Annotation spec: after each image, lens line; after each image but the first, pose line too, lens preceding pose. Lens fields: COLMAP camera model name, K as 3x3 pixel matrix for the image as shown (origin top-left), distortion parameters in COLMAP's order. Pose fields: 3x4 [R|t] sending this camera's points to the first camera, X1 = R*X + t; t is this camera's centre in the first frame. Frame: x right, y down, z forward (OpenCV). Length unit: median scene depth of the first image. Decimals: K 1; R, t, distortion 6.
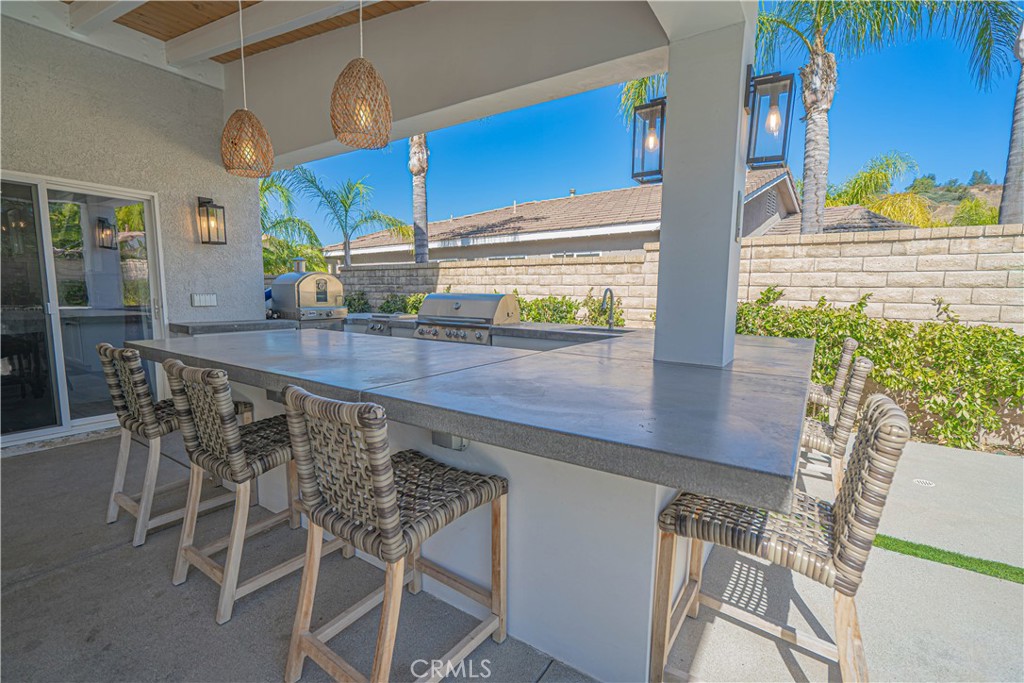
lens RADIAL K [[462.4, 0, 514.2], [0, 462.4, 345.1], [0, 0, 1]] dist [-0.005798, 0.001011]
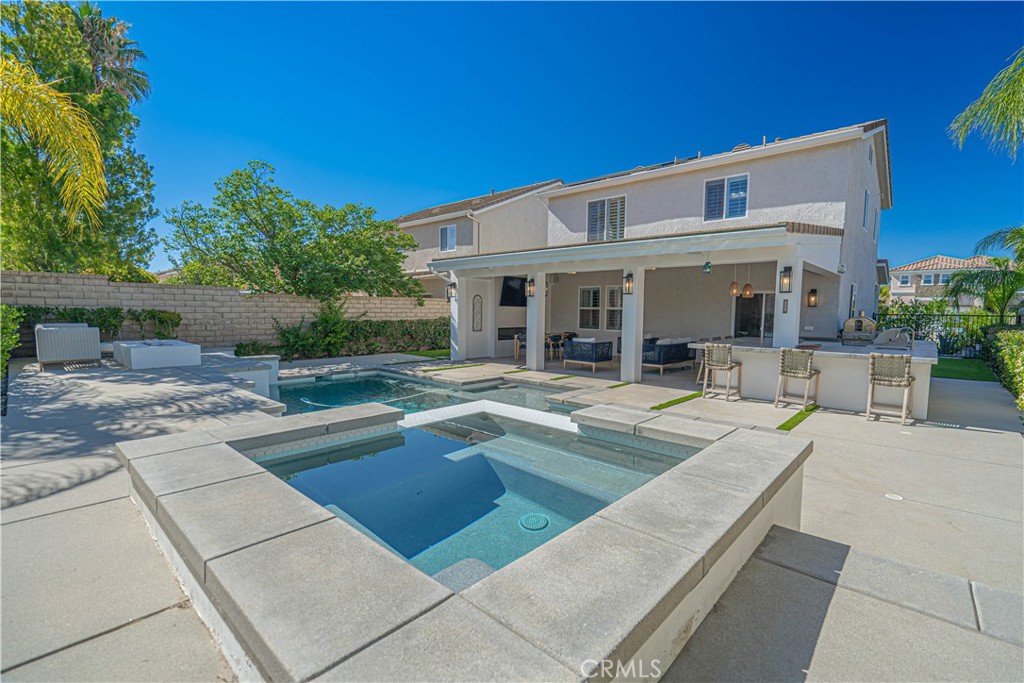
lens RADIAL K [[460.6, 0, 507.0], [0, 460.6, 343.6], [0, 0, 1]] dist [0.001875, 0.000459]
pose [[-0.159803, 0.060058, -0.985320, 1.908260], [-0.125225, 0.988850, 0.080582, -0.008503], [0.979174, 0.136264, -0.150500, -0.221116]]
